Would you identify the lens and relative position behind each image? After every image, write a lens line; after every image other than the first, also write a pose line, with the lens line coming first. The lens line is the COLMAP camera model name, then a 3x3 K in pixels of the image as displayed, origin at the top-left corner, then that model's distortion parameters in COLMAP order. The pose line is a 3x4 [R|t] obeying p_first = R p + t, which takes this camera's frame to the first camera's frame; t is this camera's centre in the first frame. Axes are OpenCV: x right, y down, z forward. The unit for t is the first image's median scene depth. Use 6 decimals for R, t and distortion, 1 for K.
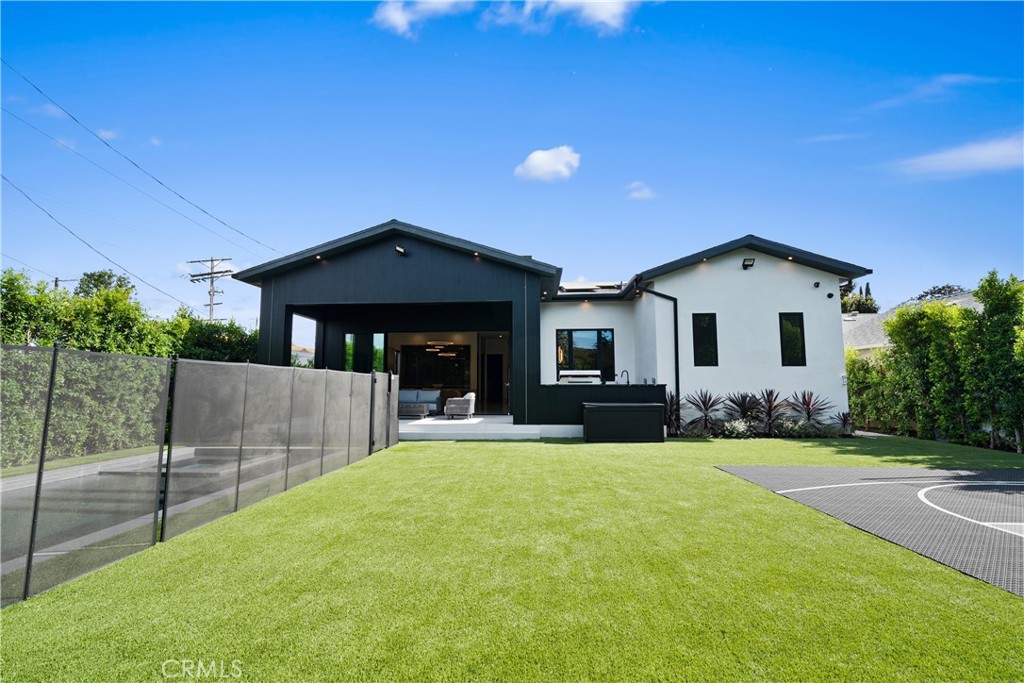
lens RADIAL K [[442.9, 0, 512.0], [0, 442.9, 341.5], [0, 0, 1]] dist [-0.000199, -0.000052]
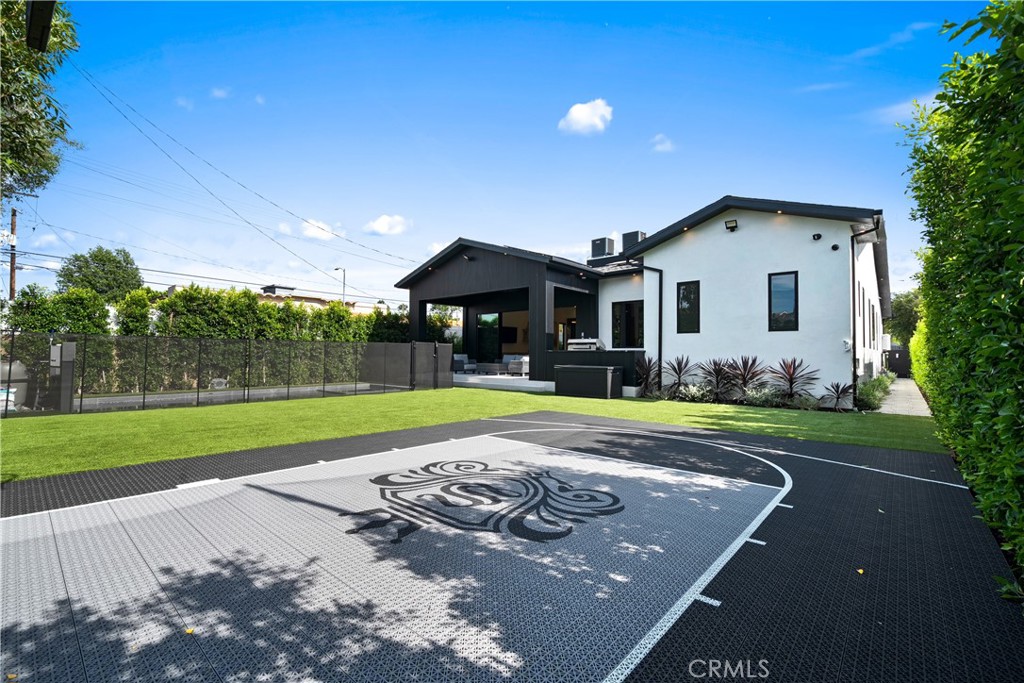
lens RADIAL K [[442.9, 0, 512.0], [0, 442.9, 341.5], [0, 0, 1]] dist [-0.000199, -0.000052]
pose [[0.787837, -0.010482, -0.615795, 0.756825], [0.054347, 0.997138, 0.052557, -0.001700], [0.613482, -0.074873, 0.786152, -0.066376]]
